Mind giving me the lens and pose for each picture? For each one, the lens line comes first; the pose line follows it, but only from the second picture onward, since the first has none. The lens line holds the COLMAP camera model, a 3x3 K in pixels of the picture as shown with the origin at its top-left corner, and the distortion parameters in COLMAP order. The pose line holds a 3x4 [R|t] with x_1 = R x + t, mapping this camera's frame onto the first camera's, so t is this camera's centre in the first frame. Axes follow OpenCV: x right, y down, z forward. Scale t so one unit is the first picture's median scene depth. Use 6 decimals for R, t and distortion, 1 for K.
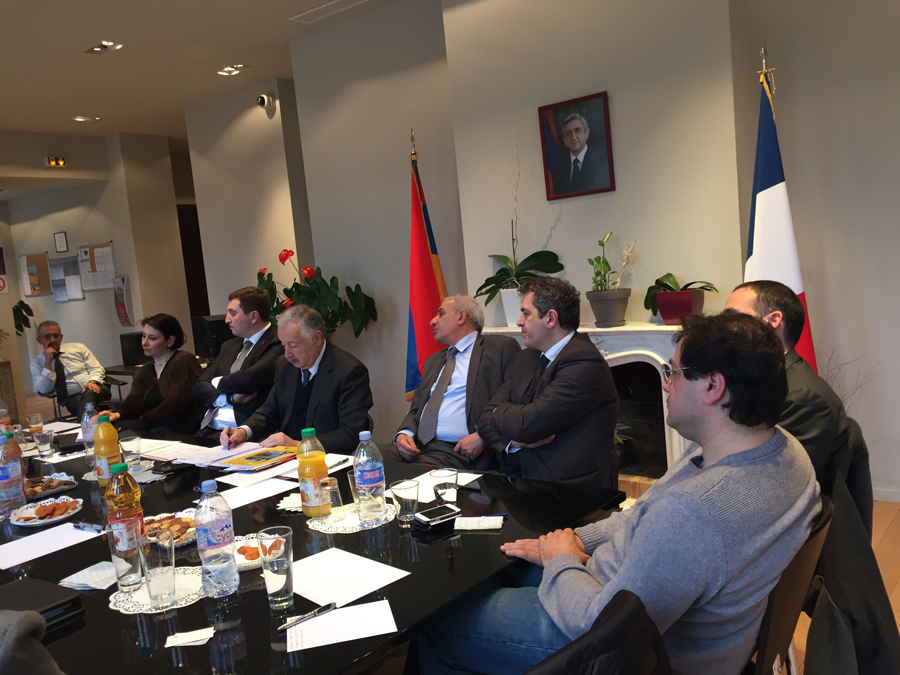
lens RADIAL K [[782.0, 0, 450.0], [0, 782.0, 337.5], [0, 0, 1]] dist [0.074017, -0.098028]
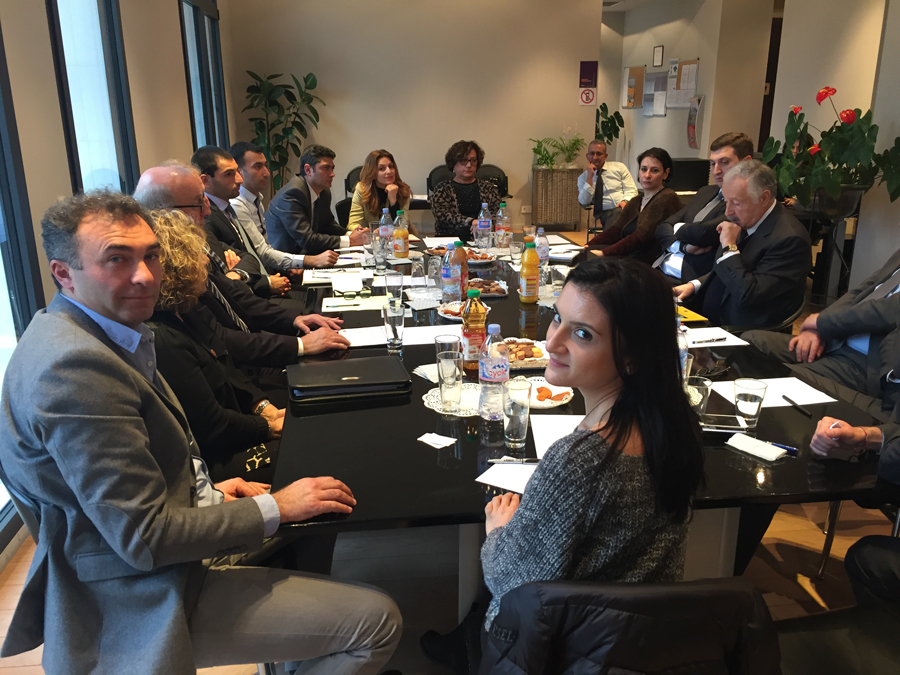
lens RADIAL K [[783.3, 0, 450.0], [0, 783.3, 337.5], [0, 0, 1]] dist [0.078892, -0.008236]
pose [[0.715612, 0.282952, -0.638621, 0.122718], [-0.128726, 0.952041, 0.277574, -0.035818], [0.686534, -0.116428, 0.717715, 0.036075]]
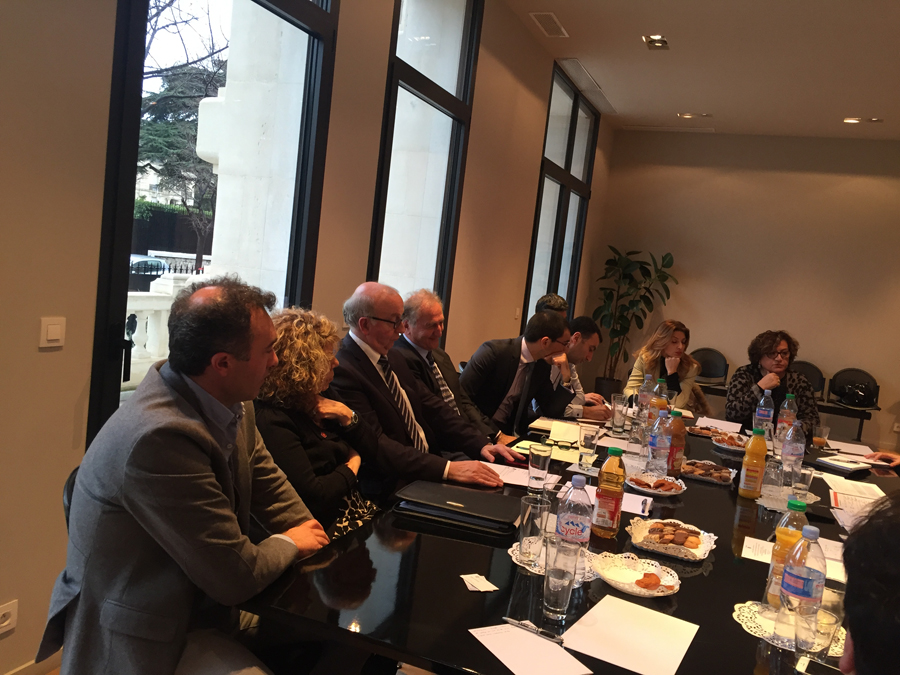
lens RADIAL K [[782.0, 0, 450.0], [0, 782.0, 337.5], [0, 0, 1]] dist [0.074017, -0.098028]
pose [[0.257678, 0.208256, -0.943521, 0.183063], [-0.231129, 0.961432, 0.149087, -0.033829], [0.938180, 0.179659, 0.295874, 0.154793]]
